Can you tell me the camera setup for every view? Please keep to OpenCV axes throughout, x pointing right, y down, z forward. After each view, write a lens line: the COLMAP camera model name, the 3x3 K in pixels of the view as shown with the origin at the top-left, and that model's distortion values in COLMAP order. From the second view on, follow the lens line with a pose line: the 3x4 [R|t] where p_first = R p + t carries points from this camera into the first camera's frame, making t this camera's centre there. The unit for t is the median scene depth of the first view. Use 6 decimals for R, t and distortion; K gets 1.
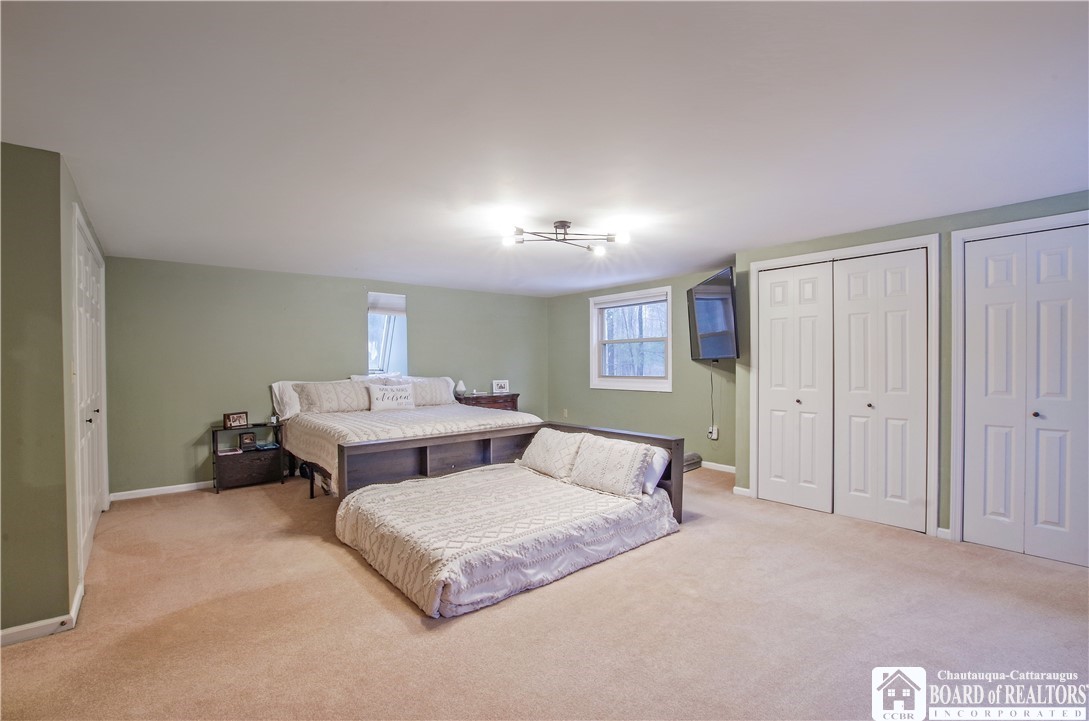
lens RADIAL K [[481.7, 0, 544.5], [0, 481.7, 360.5], [0, 0, 1]] dist [-0.037685, 0.007872]
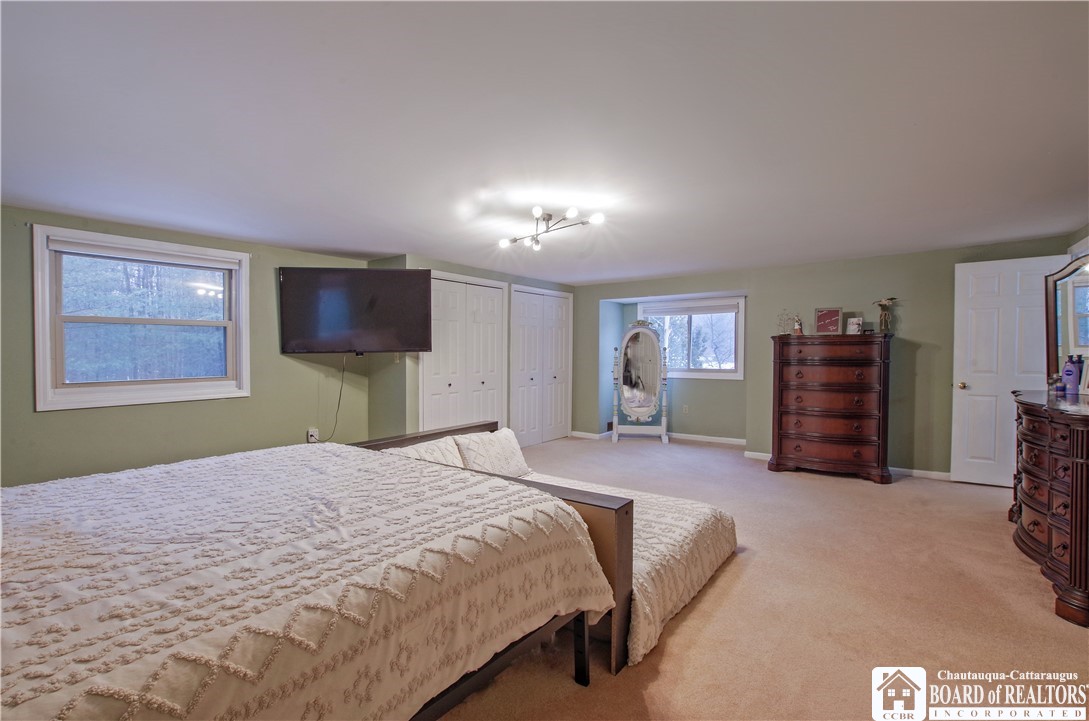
lens RADIAL K [[481.7, 0, 544.5], [0, 481.7, 360.5], [0, 0, 1]] dist [-0.037685, 0.007872]
pose [[-0.208570, -0.015944, 0.977877, -0.564270], [-0.001478, 0.999871, 0.015987, -0.002733], [-0.978006, 0.001889, -0.208567, 0.716325]]
